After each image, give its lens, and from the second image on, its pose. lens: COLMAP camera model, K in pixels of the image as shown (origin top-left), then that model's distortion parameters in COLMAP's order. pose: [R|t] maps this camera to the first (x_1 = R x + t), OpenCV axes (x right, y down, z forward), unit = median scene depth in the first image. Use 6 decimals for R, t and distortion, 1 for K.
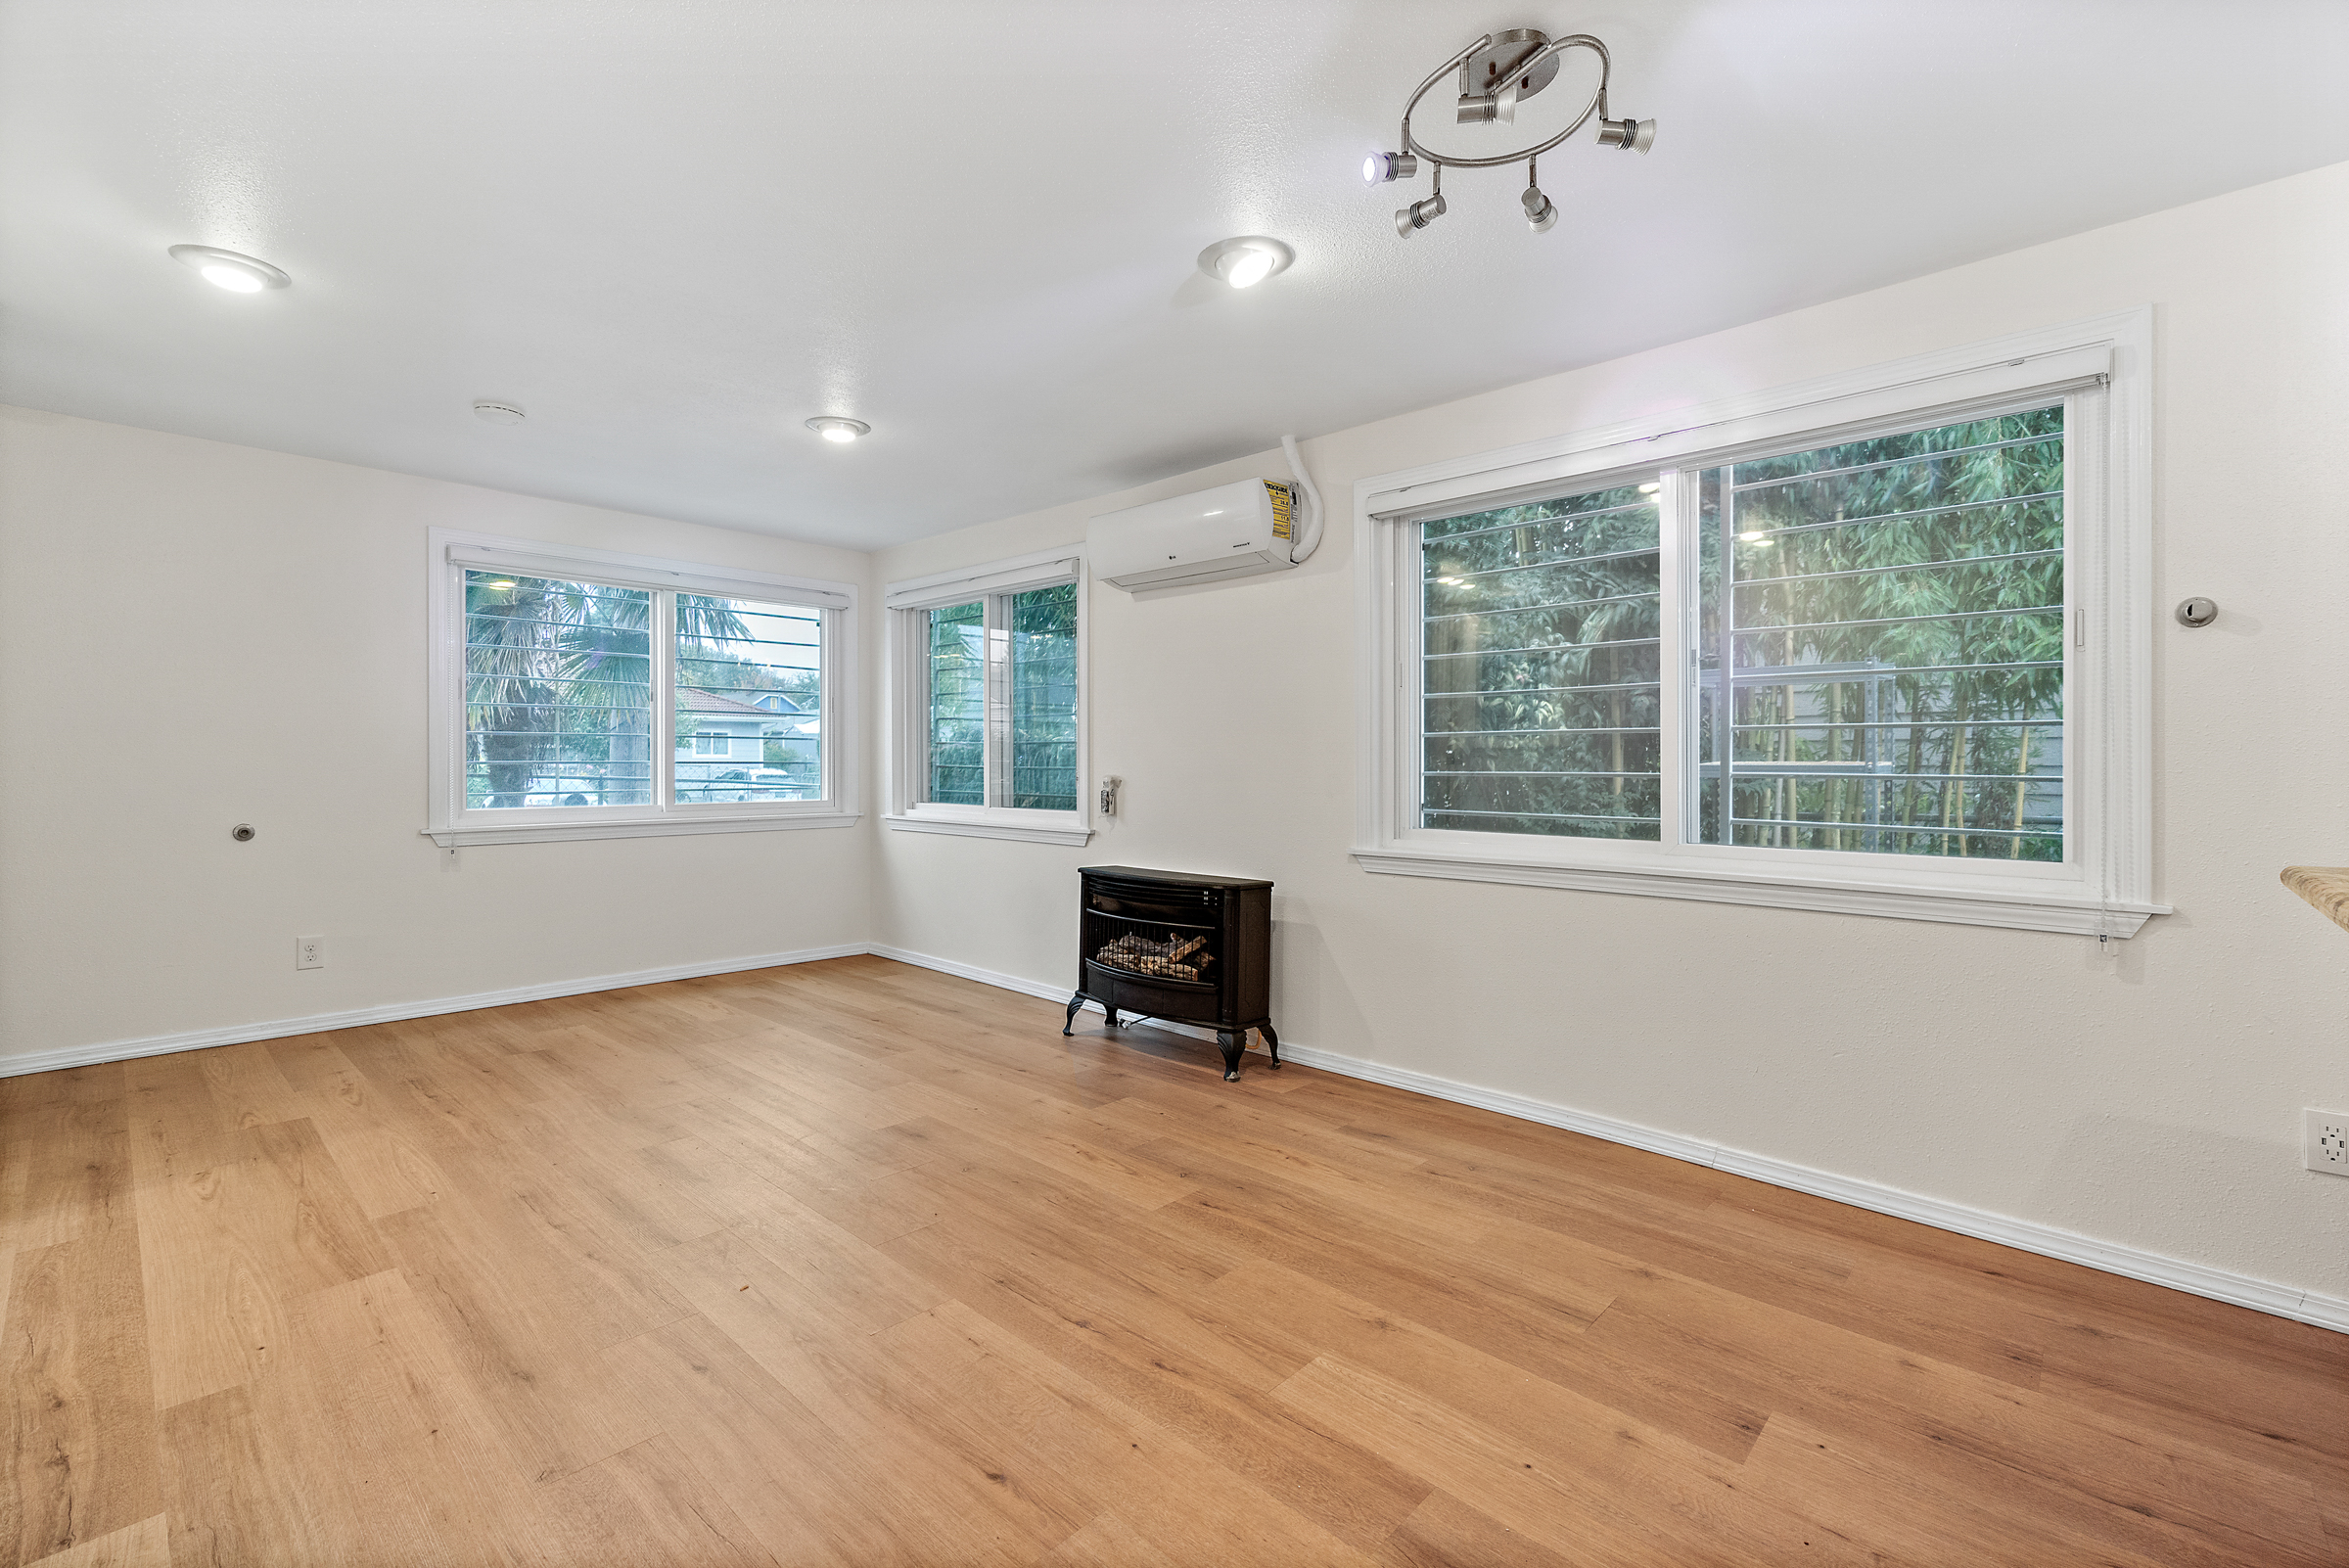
lens RADIAL K [[1040.3, 0, 1173.1], [0, 1040.3, 774.7], [0, 0, 1]] dist [-0.000994, -0.000017]
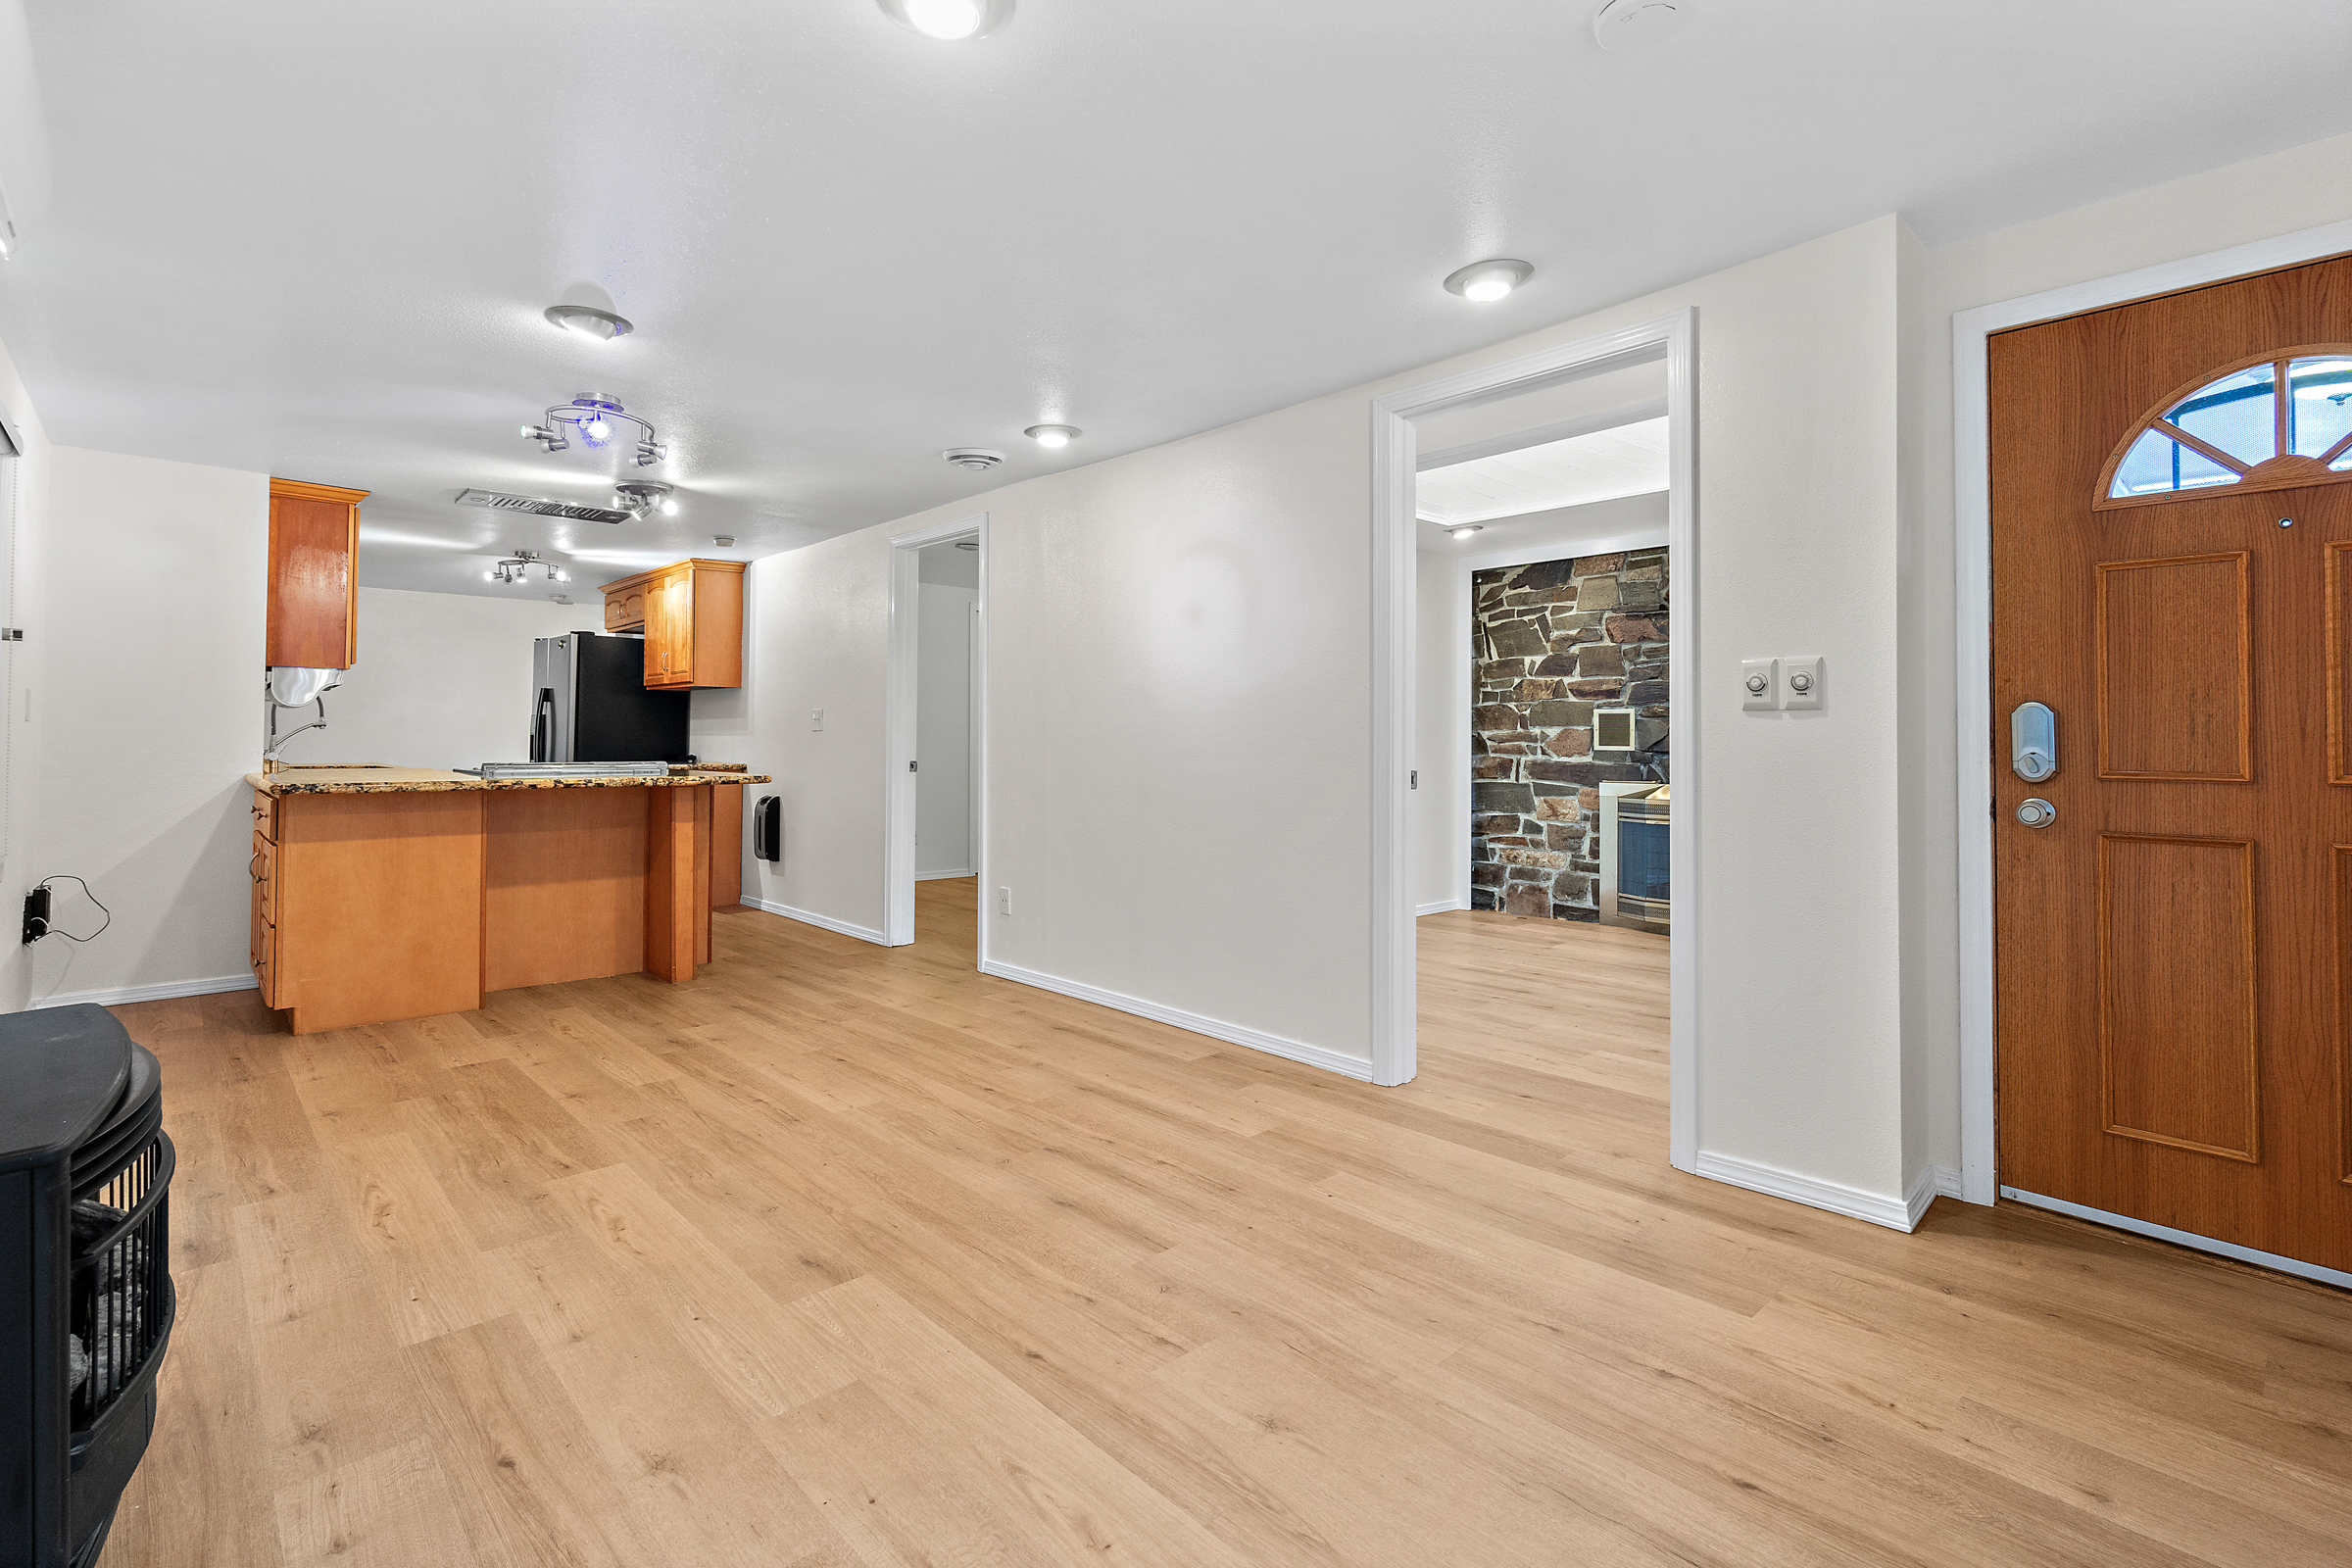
lens RADIAL K [[1041.6, 0, 1191.6], [0, 1041.6, 728.5], [0, 0, 1]] dist [-0.000994, -0.000017]
pose [[-0.999312, -0.007564, 0.036318, -0.613164], [-0.007499, 0.999970, 0.001932, -0.032862], [-0.036331, 0.001658, -0.999338, 1.966635]]
